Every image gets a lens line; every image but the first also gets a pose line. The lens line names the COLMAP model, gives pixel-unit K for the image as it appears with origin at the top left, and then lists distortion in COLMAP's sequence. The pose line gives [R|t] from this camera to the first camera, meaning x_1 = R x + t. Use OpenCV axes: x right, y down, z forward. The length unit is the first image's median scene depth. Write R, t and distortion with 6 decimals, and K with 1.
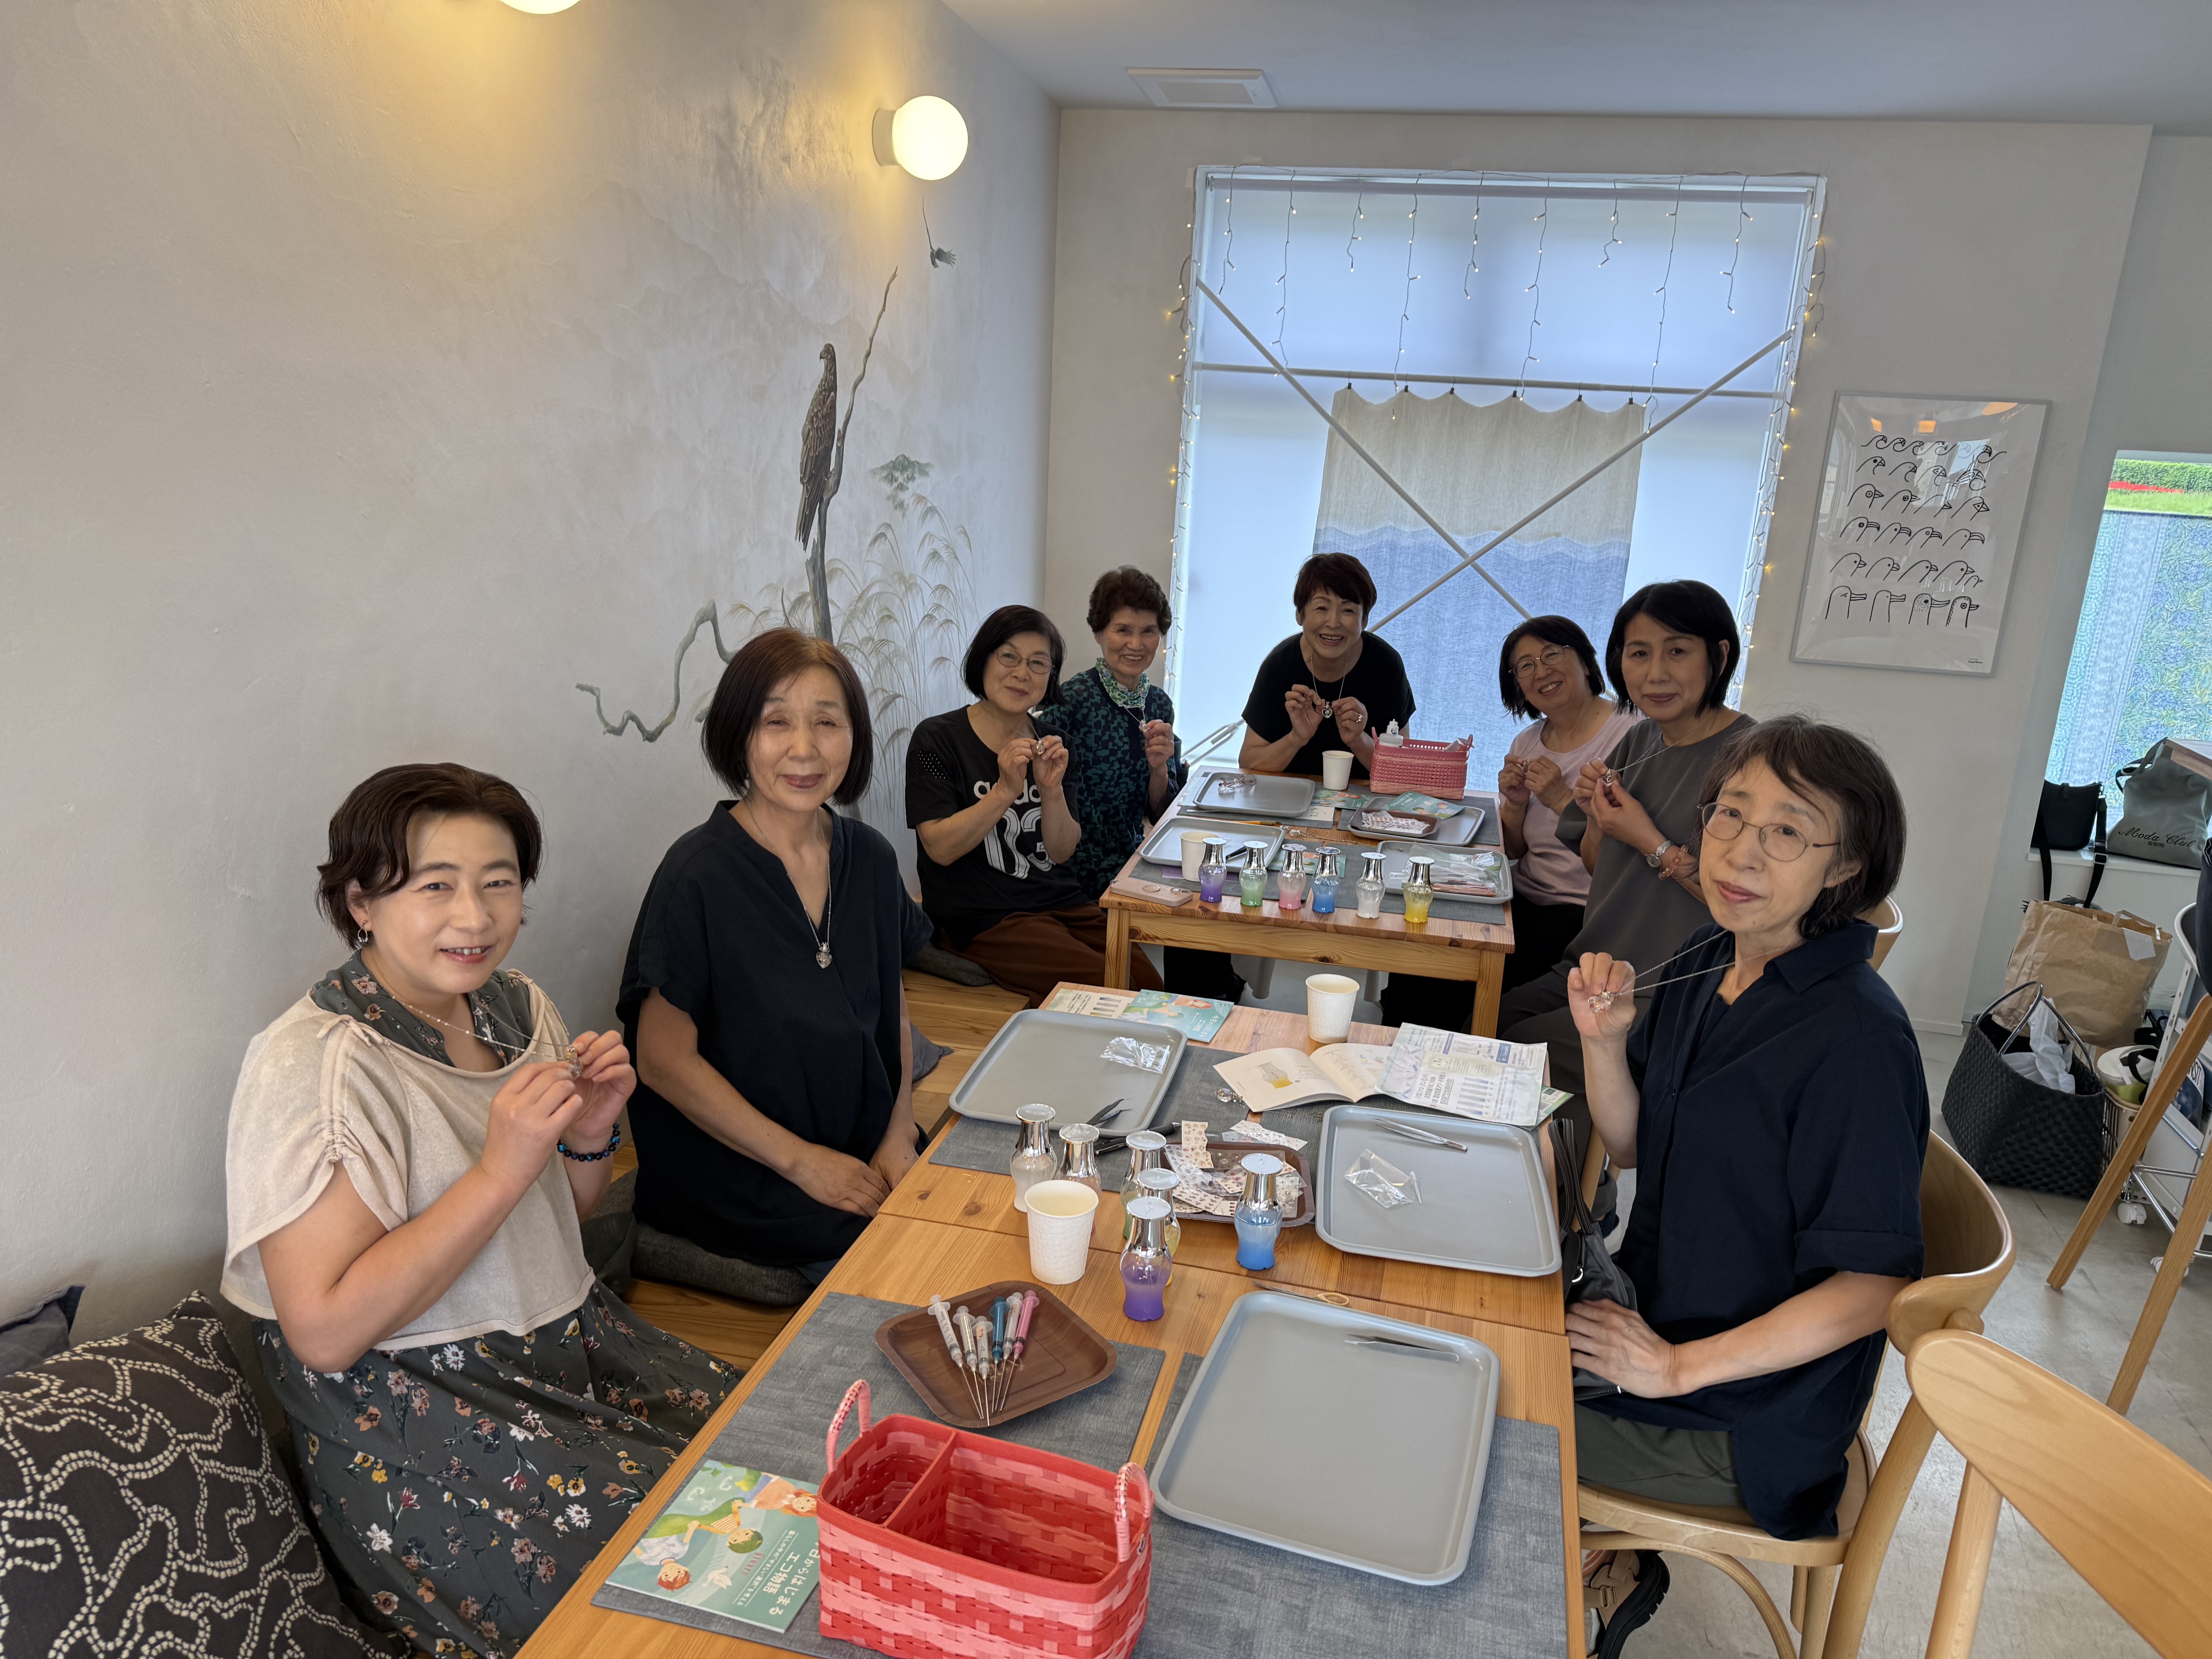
lens RADIAL K [[1558.6, 0, 1129.0], [0, 1558.6, 837.4], [0, 0, 1]] dist [0.034497, -0.034775]
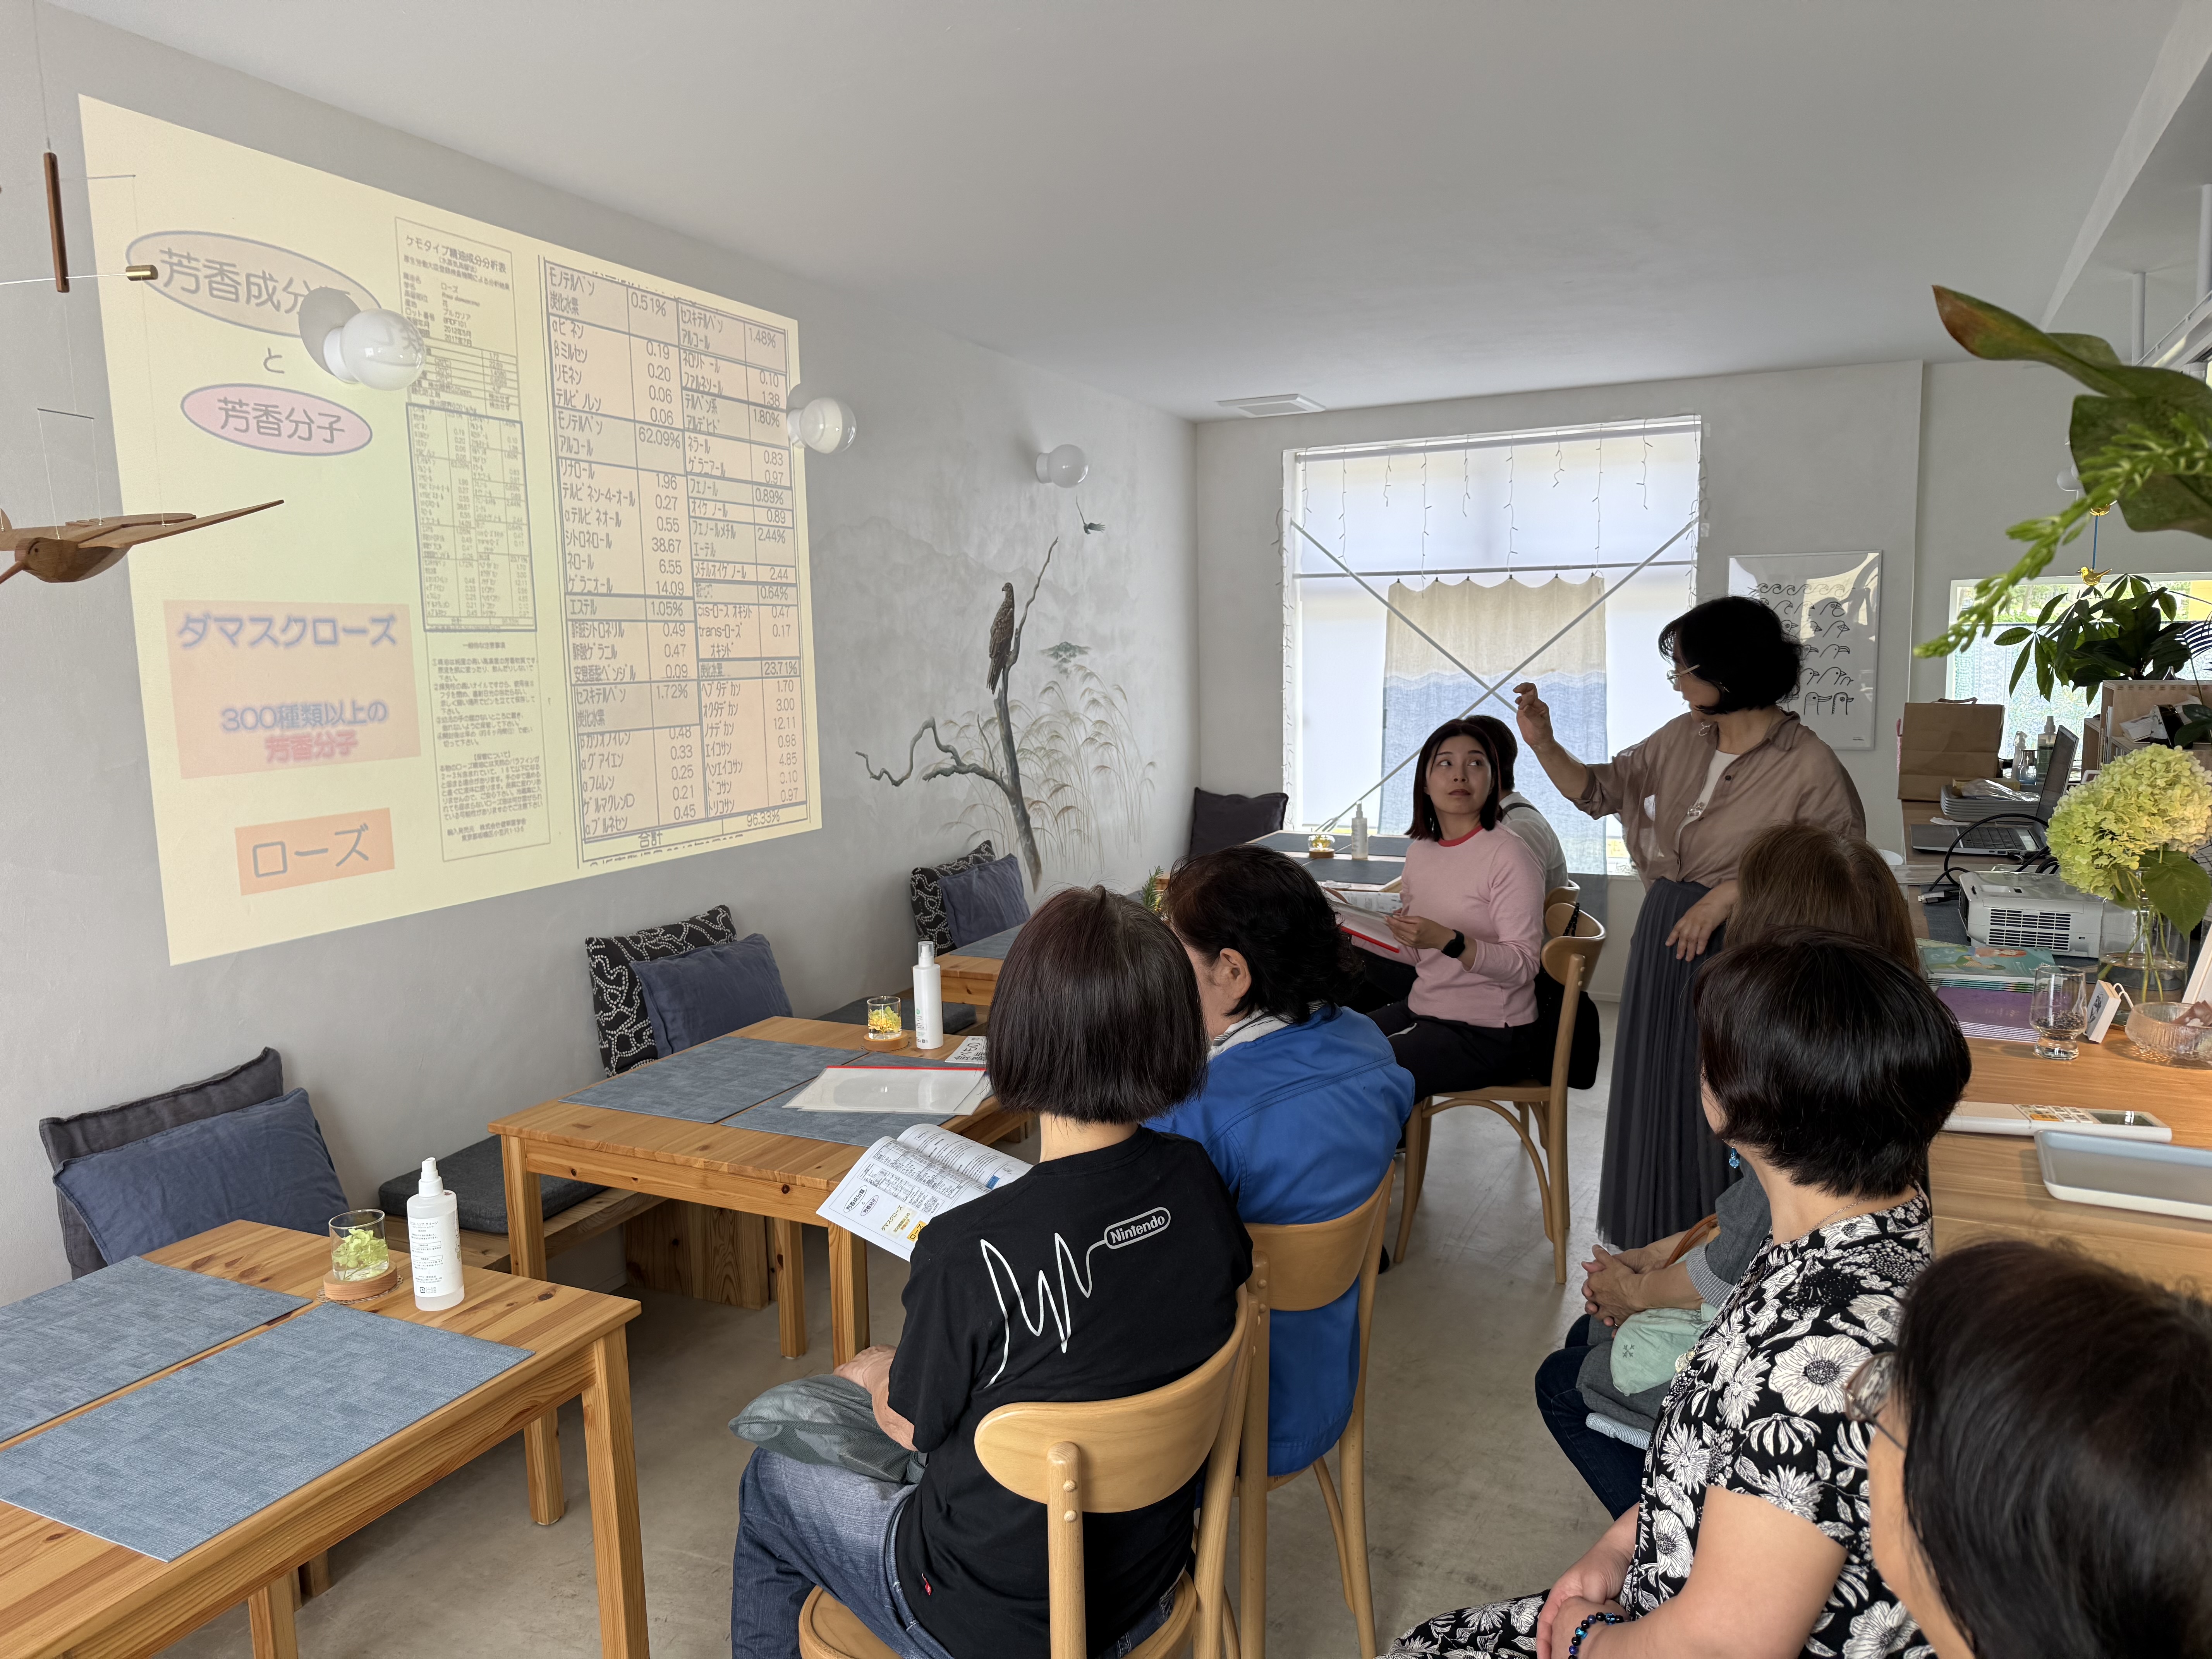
lens RADIAL K [[1558.6, 0, 1101.1], [0, 1558.6, 840.4], [0, 0, 1]] dist [0.034497, -0.034775]
pose [[0.963819, -0.038025, -0.263833, 0.314046], [0.001861, 0.990709, -0.135985, 0.188254], [0.266553, 0.130574, 0.954935, -0.546544]]
